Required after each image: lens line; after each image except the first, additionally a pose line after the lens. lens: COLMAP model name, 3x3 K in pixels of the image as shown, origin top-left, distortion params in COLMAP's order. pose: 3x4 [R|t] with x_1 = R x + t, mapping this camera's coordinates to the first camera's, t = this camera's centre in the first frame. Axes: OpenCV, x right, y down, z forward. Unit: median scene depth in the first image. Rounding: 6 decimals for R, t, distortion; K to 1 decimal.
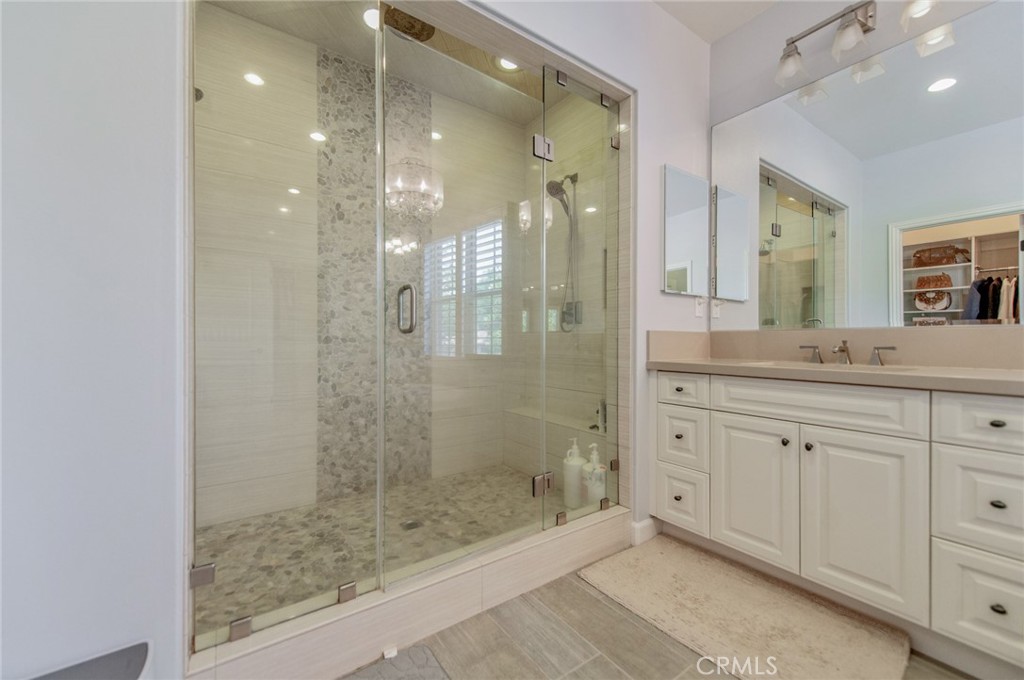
lens RADIAL K [[402.5, 0, 508.4], [0, 402.5, 340.1], [0, 0, 1]] dist [0.006906, -0.001679]
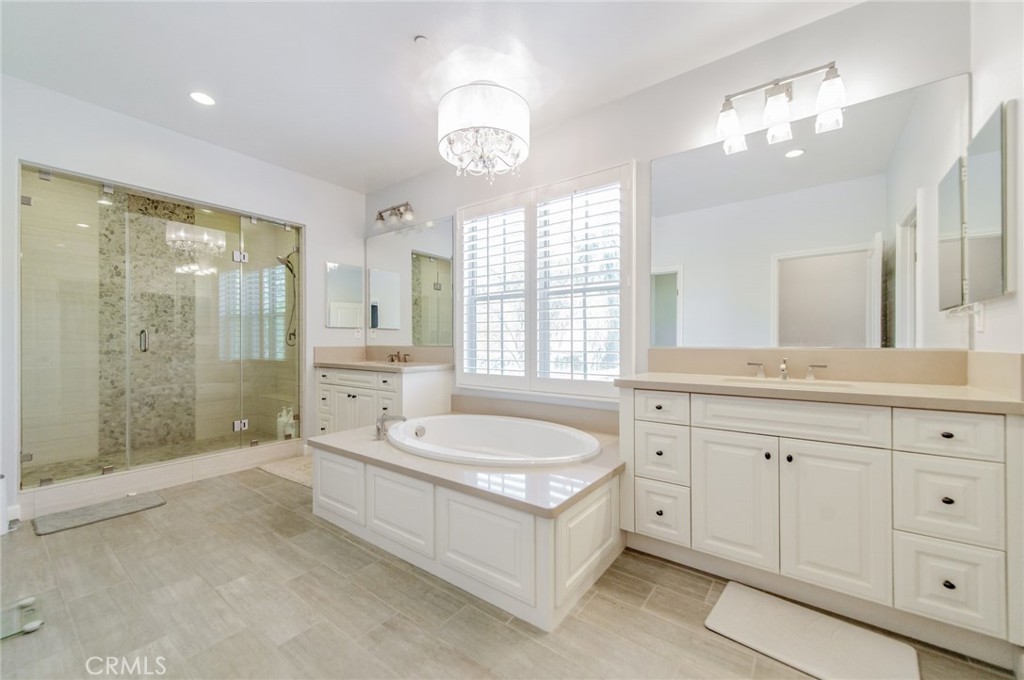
lens RADIAL K [[402.5, 0, 517.3], [0, 402.5, 341.0], [0, 0, 1]] dist [0.006906, -0.001679]
pose [[0.947694, -0.000958, 0.319178, 0.567331], [0.001785, 0.999996, -0.002299, -0.039494], [-0.319174, 0.002749, 0.947692, -1.013823]]
